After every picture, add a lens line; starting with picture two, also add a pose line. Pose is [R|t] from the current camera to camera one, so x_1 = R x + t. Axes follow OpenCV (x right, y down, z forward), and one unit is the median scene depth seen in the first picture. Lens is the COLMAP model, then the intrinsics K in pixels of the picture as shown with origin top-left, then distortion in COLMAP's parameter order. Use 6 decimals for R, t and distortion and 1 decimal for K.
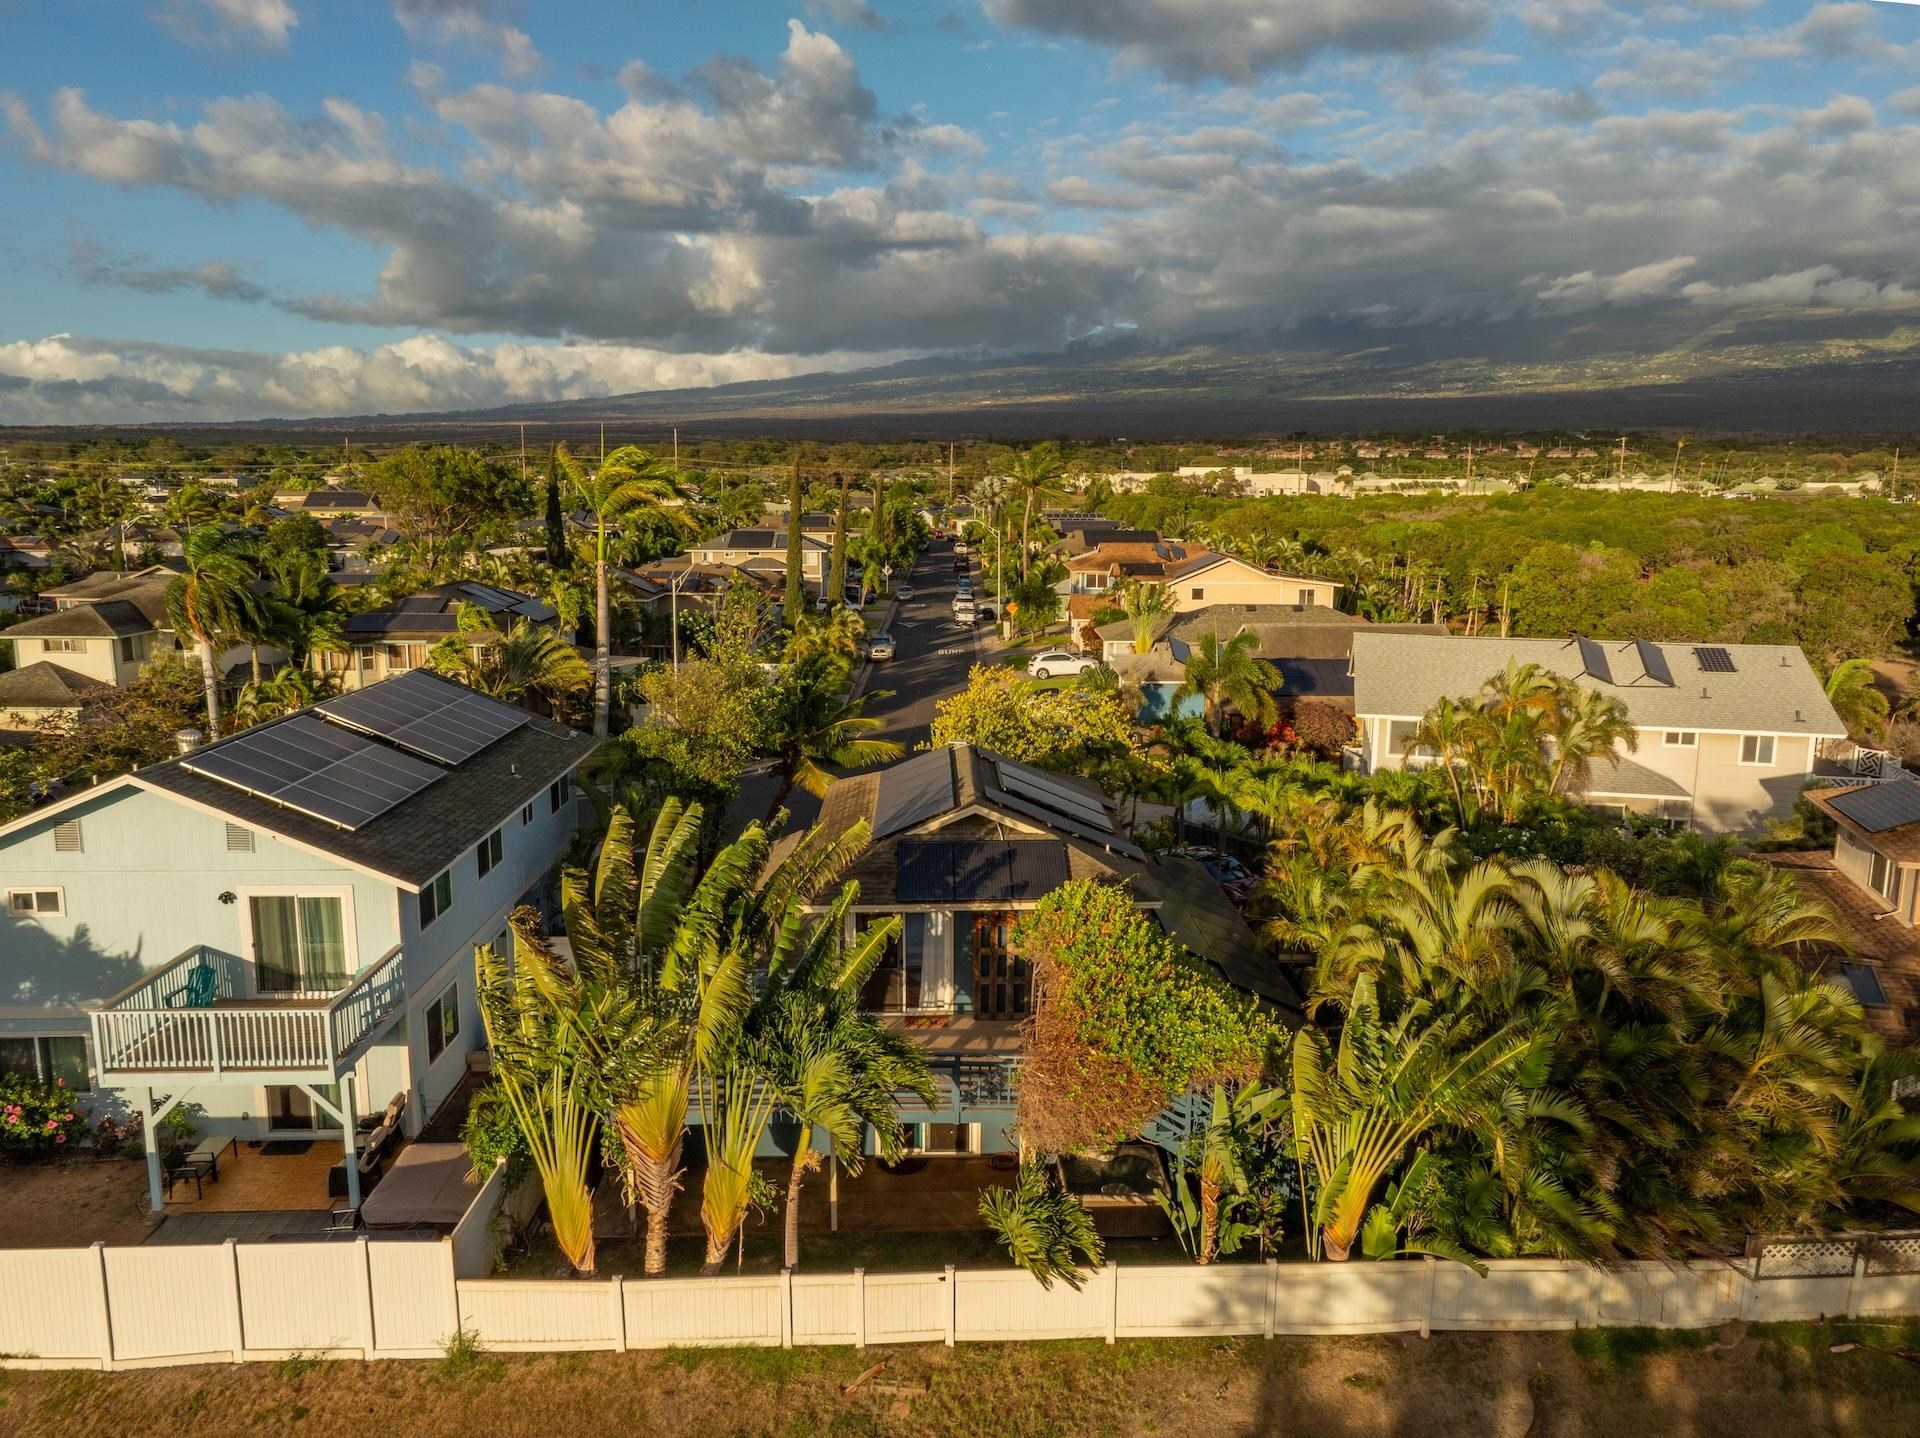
lens RADIAL K [[1364.0, 0, 960.0], [0, 1364.0, 719.0], [0, 0, 1]] dist [0.003381, 0.004062]
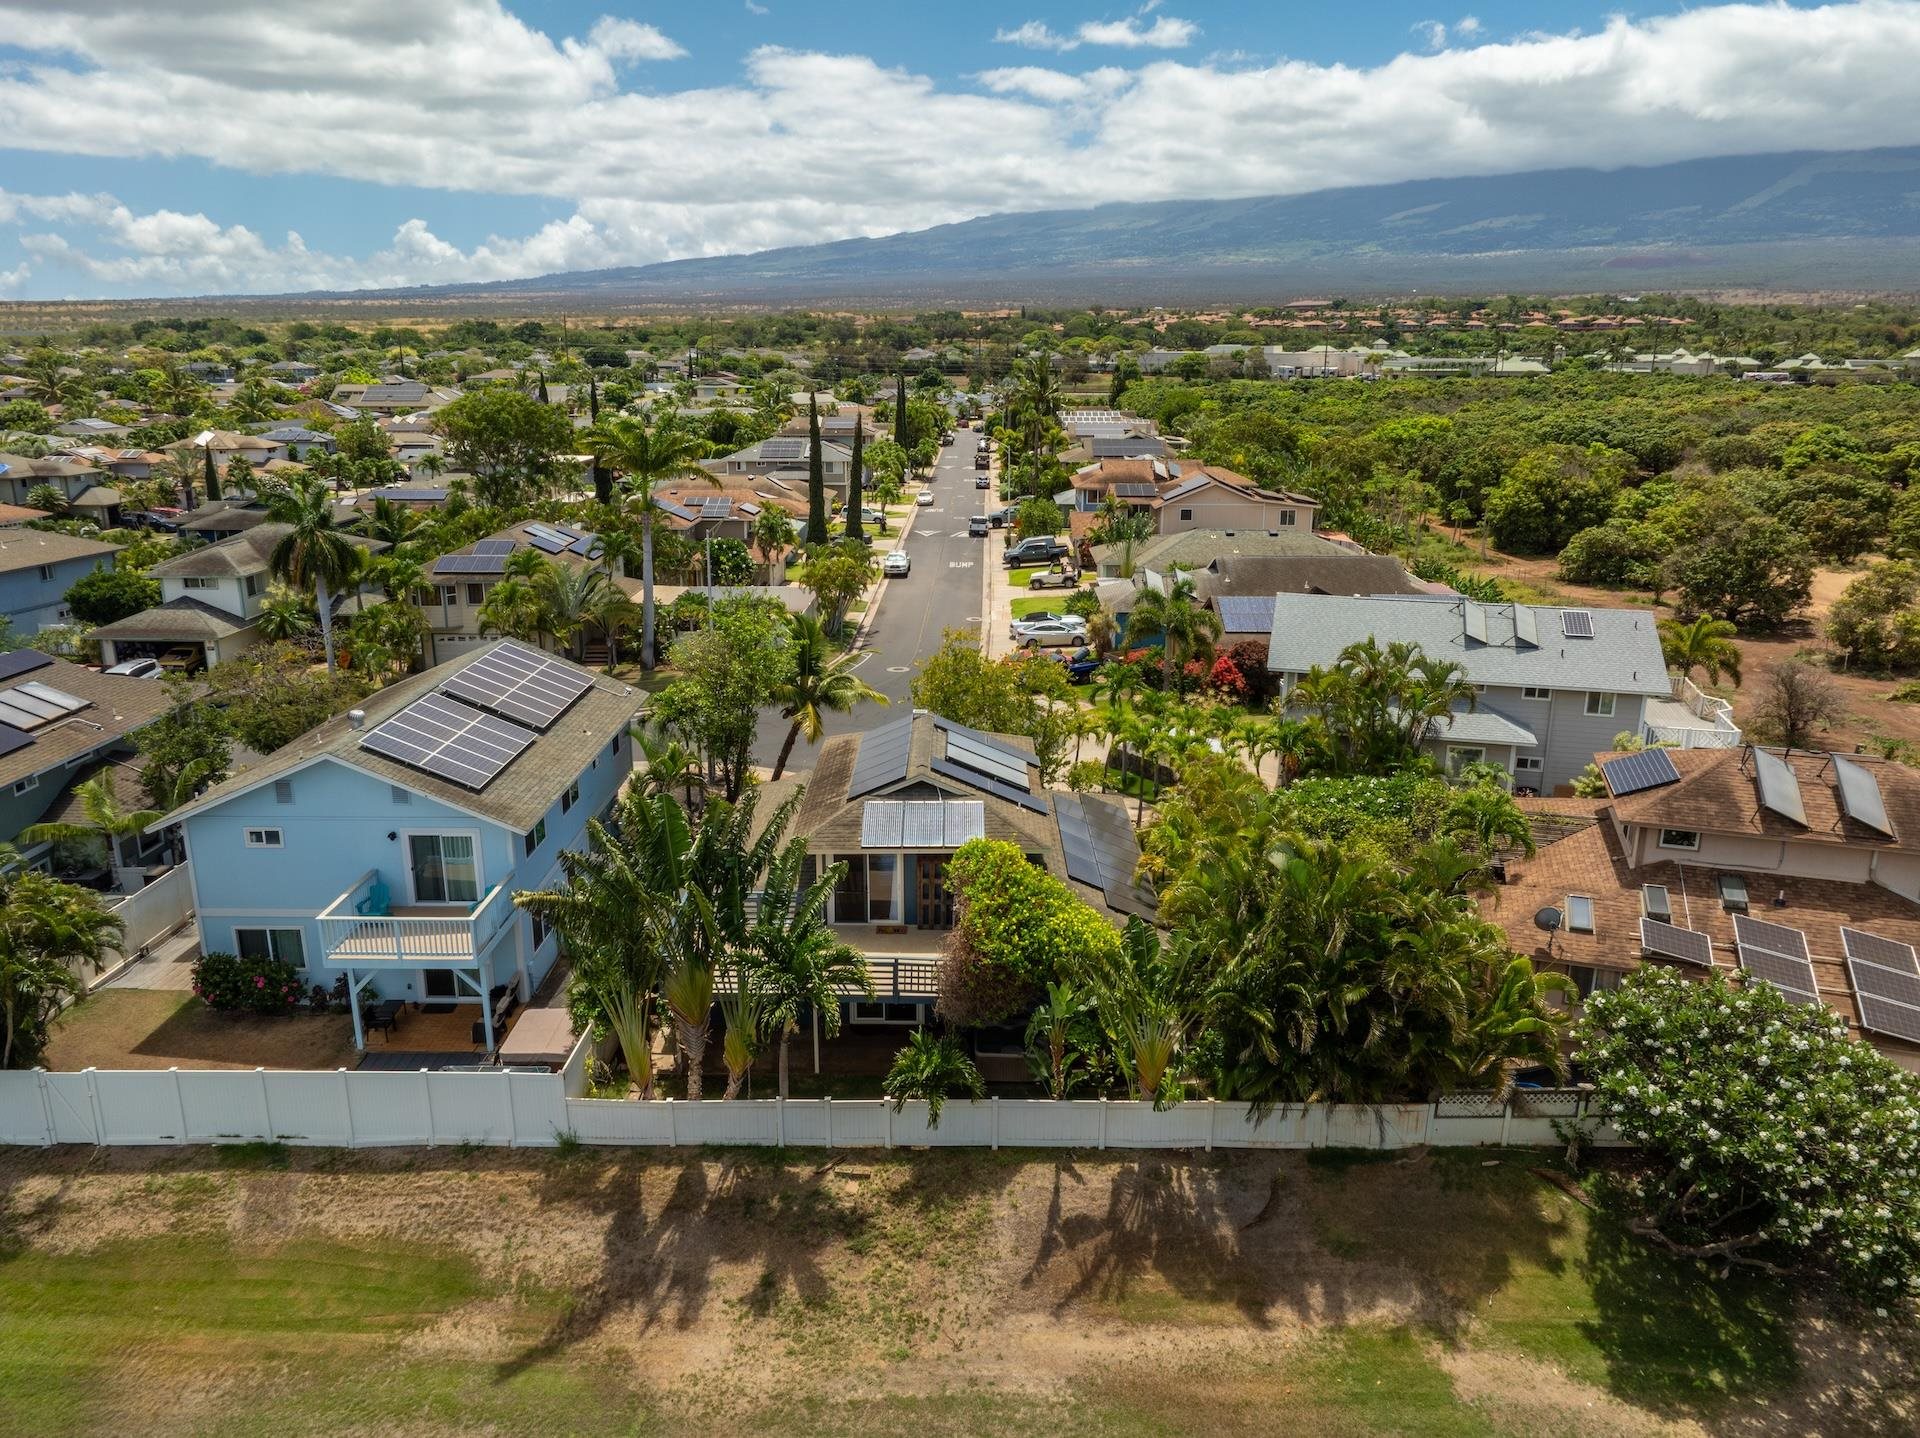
lens RADIAL K [[1336.1, 0, 895.3], [0, 1336.1, 719.8], [0, 0, 1]] dist [0.000359, 0.000111]
pose [[0.997280, 0.002805, -0.073656, 0.092645], [0.004254, 0.995420, 0.095506, -0.130472], [0.073586, -0.095559, 0.992700, -0.358711]]
